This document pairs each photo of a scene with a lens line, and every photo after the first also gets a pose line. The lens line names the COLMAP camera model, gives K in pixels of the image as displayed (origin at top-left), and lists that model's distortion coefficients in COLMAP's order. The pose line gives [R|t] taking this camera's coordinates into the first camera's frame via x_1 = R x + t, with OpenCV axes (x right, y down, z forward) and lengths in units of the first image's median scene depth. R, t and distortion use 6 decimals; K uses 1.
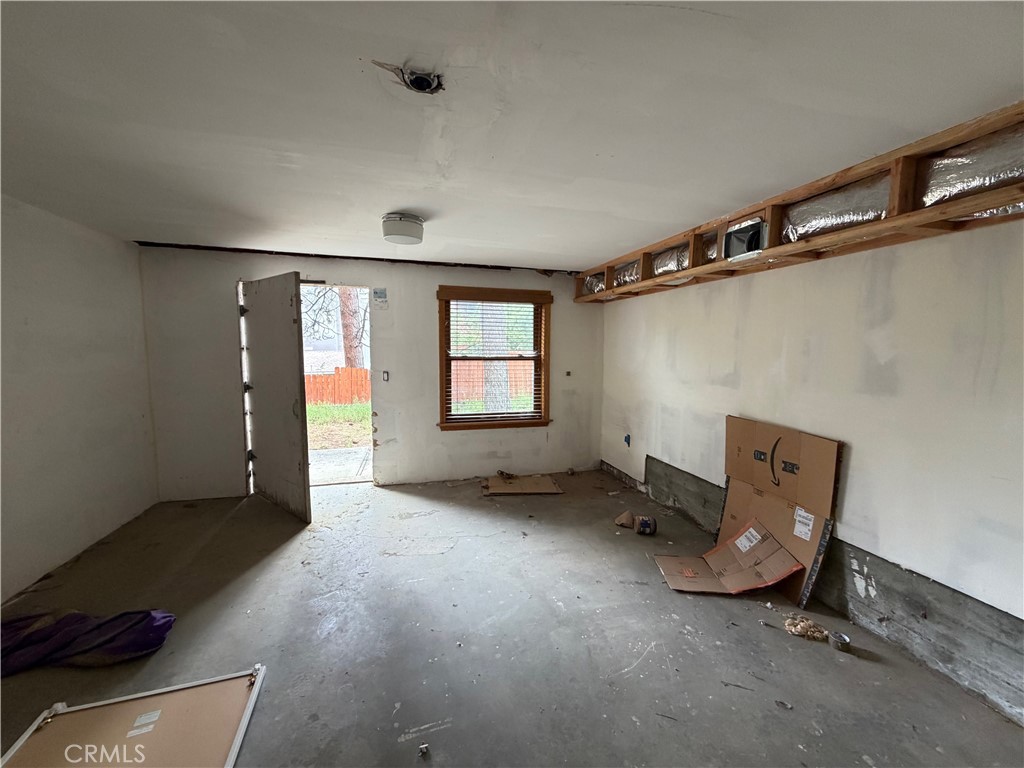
lens RADIAL K [[411.3, 0, 508.9], [0, 411.3, 382.4], [0, 0, 1]] dist [0.000174, -0.000293]
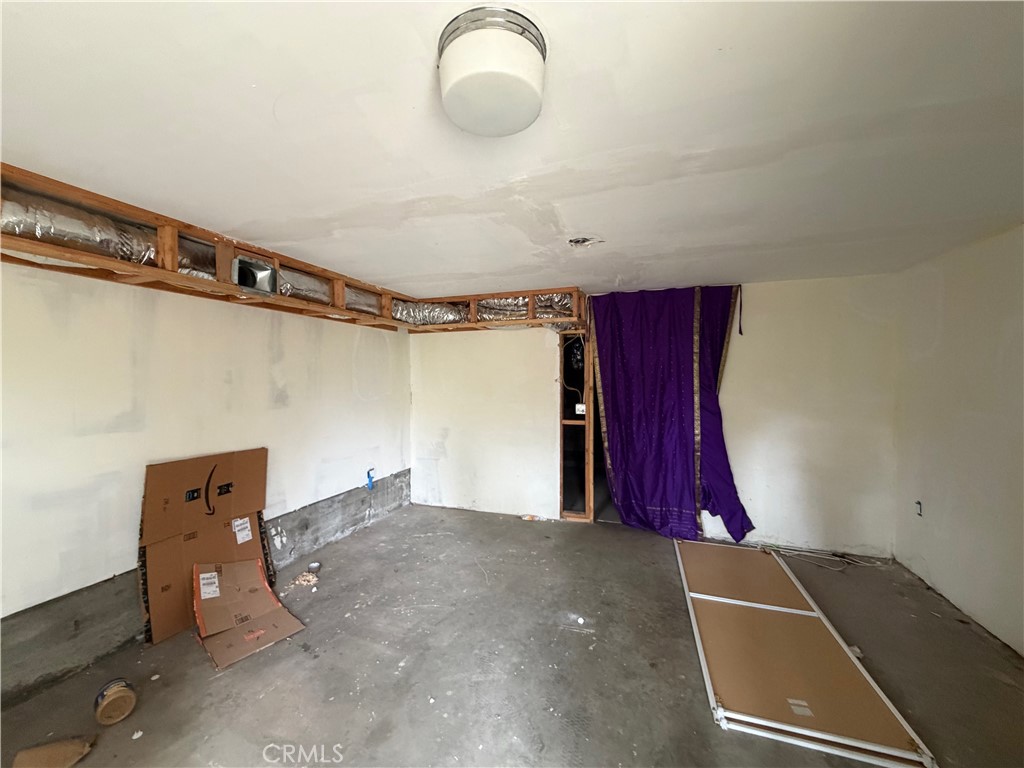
lens RADIAL K [[411.3, 0, 507.6], [0, 411.3, 382.2], [0, 0, 1]] dist [0.000174, -0.000293]
pose [[-0.826363, -0.014327, 0.562956, -0.546374], [0.040762, 0.995532, 0.085170, -0.137132], [-0.561661, 0.093329, -0.822087, 1.509138]]
